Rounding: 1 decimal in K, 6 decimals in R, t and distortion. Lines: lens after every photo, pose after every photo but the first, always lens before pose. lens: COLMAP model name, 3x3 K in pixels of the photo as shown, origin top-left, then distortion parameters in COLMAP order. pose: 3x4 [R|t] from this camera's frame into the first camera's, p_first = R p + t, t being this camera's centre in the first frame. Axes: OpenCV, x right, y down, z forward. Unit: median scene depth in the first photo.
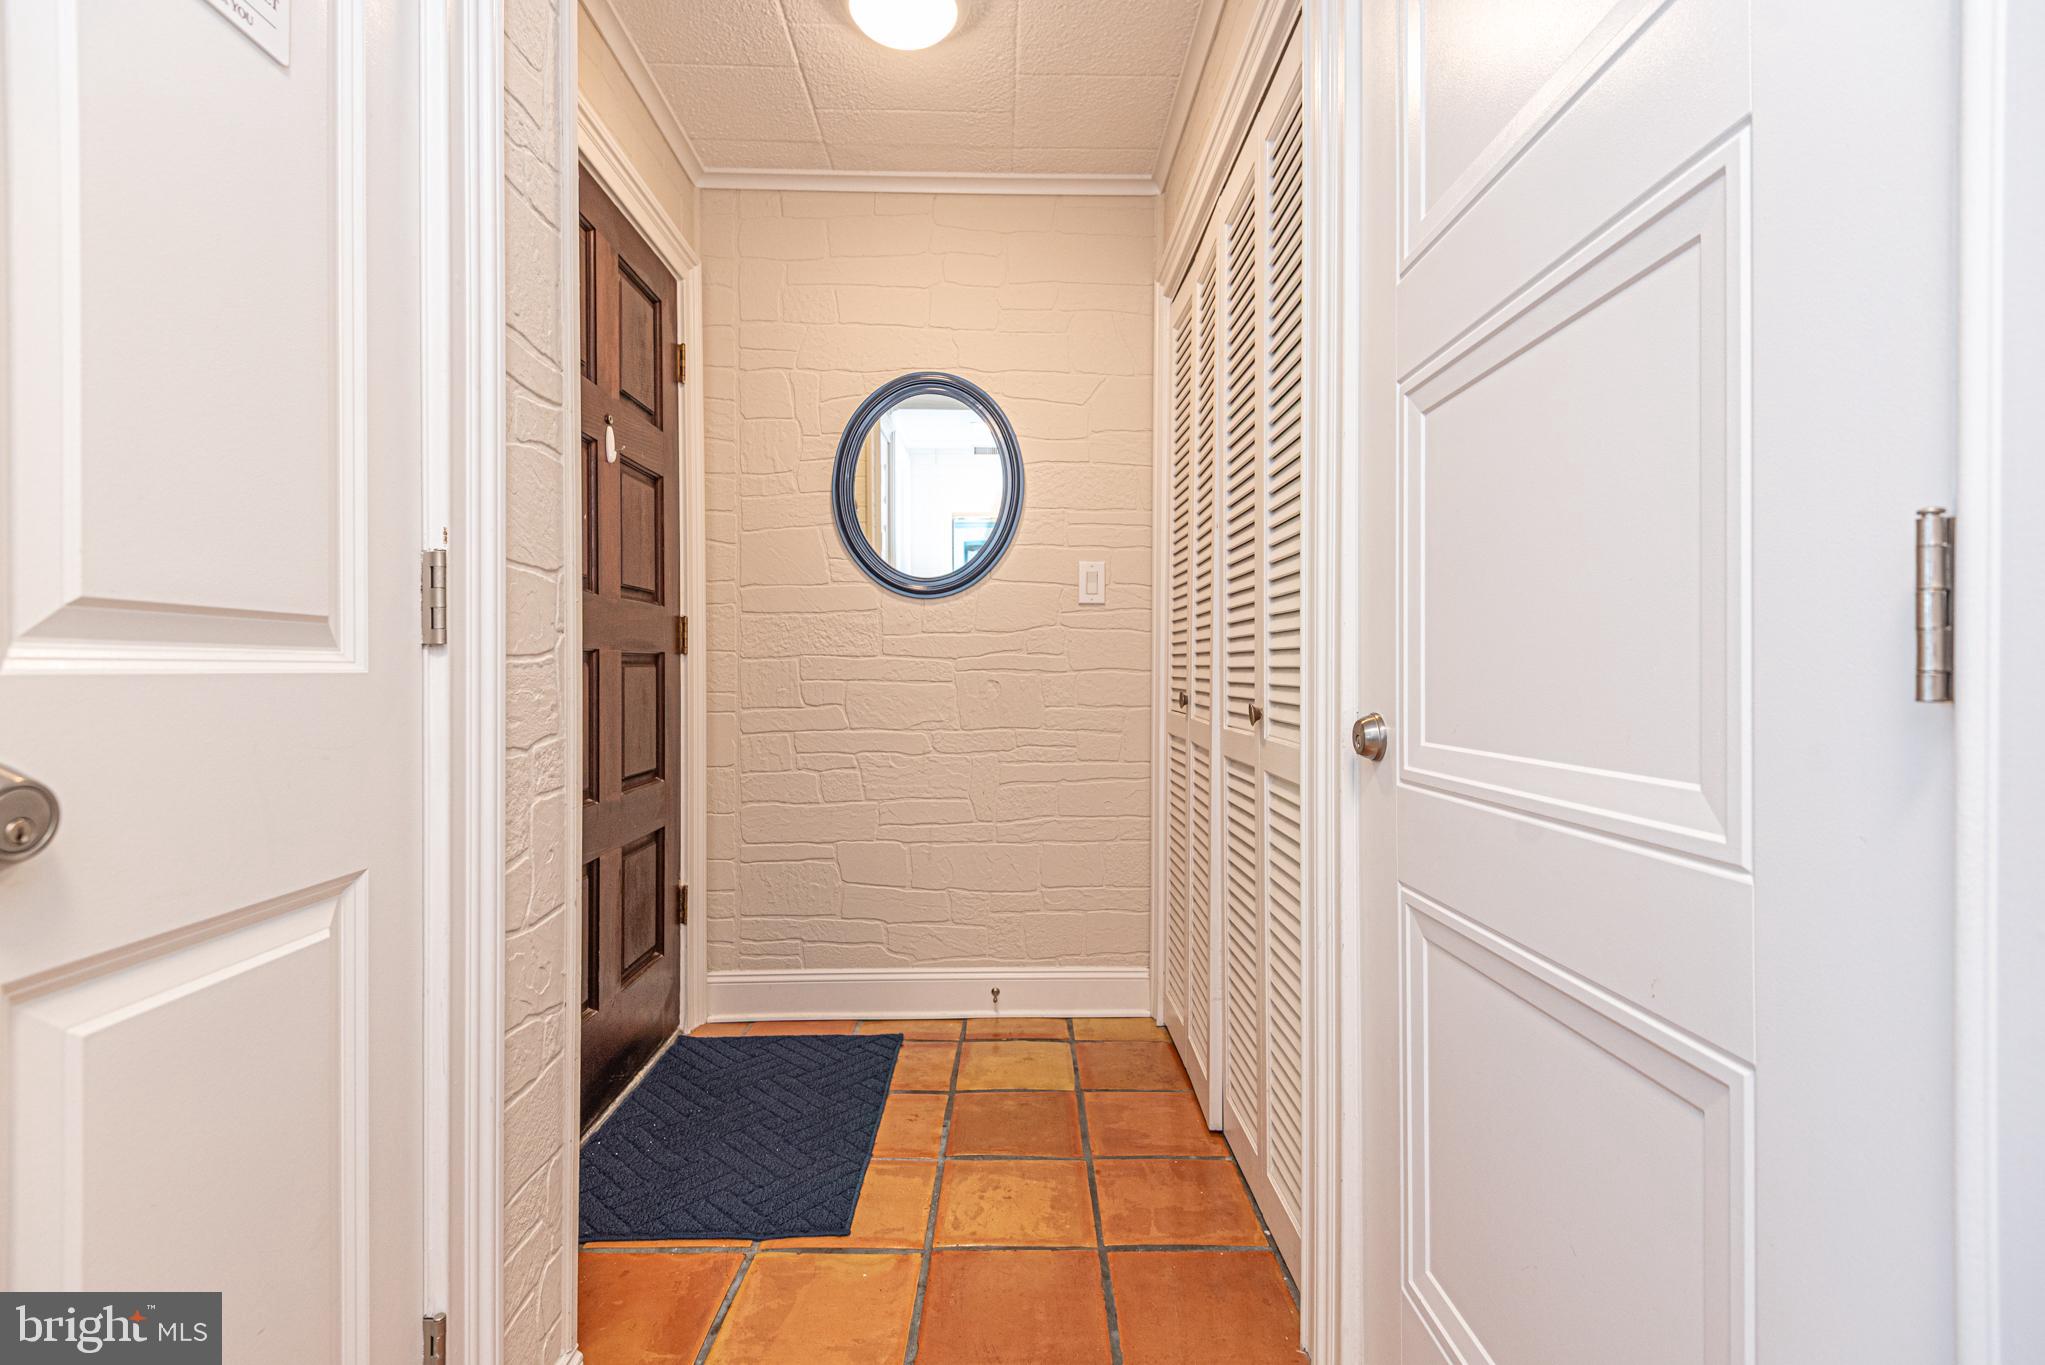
lens RADIAL K [[1002.9, 0, 1030.3], [0, 1002.9, 670.7], [0, 0, 1]] dist [0.041063, -0.000182]
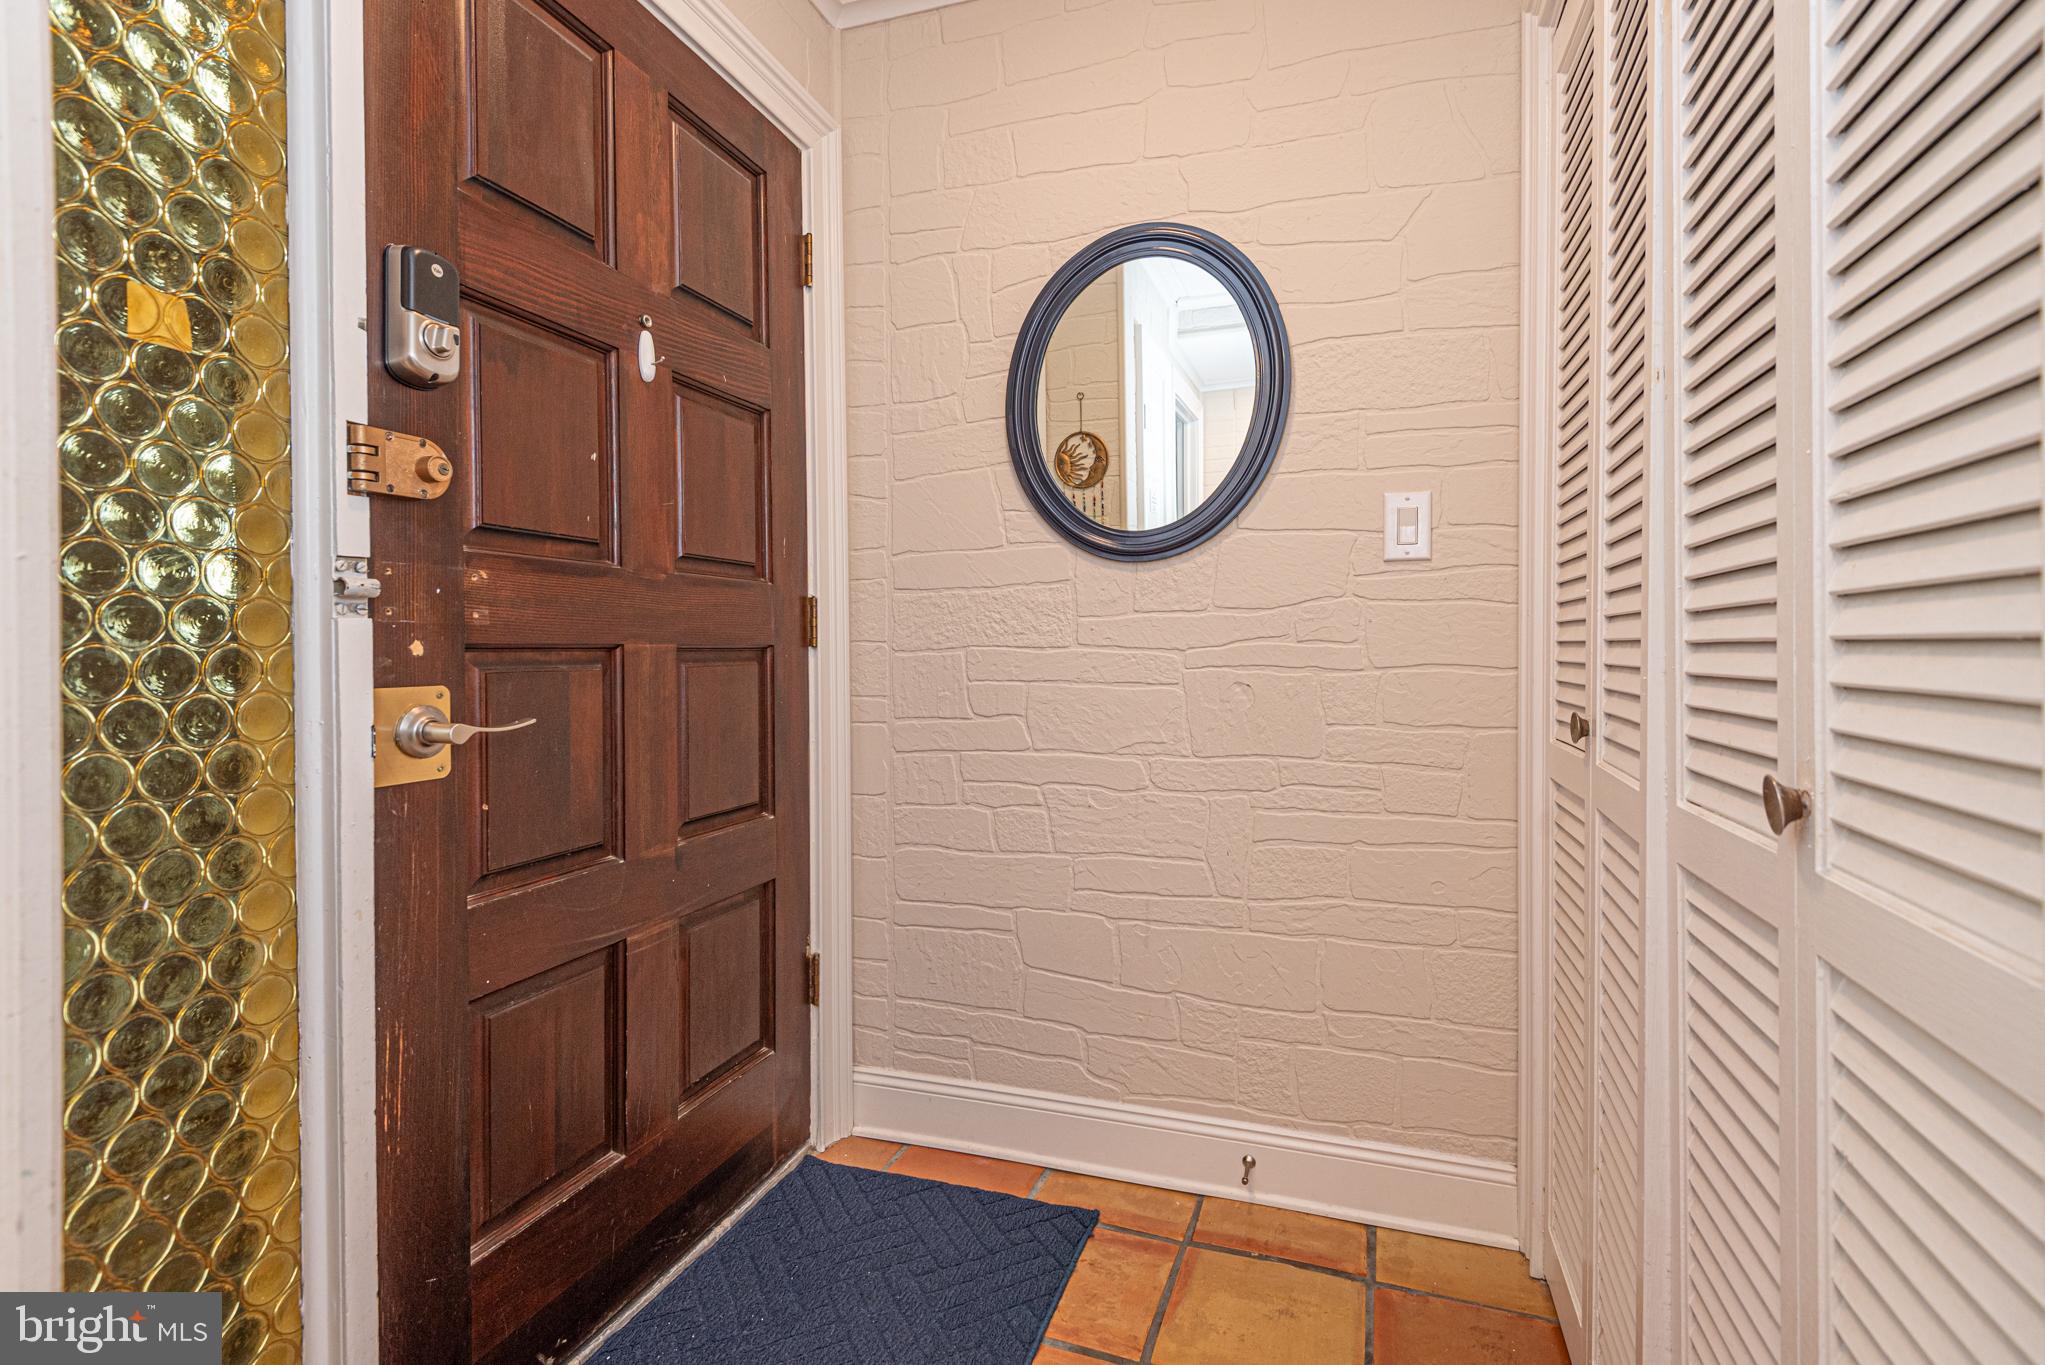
lens RADIAL K [[1013.4, 0, 974.3], [0, 1013.4, 654.5], [0, 0, 1]] dist [0.051097, -0.044604]
pose [[0.926009, -0.003136, -0.377488, 0.054179], [0.003724, 0.999993, 0.000830, -0.010626], [0.377483, -0.002174, 0.926014, 0.332560]]
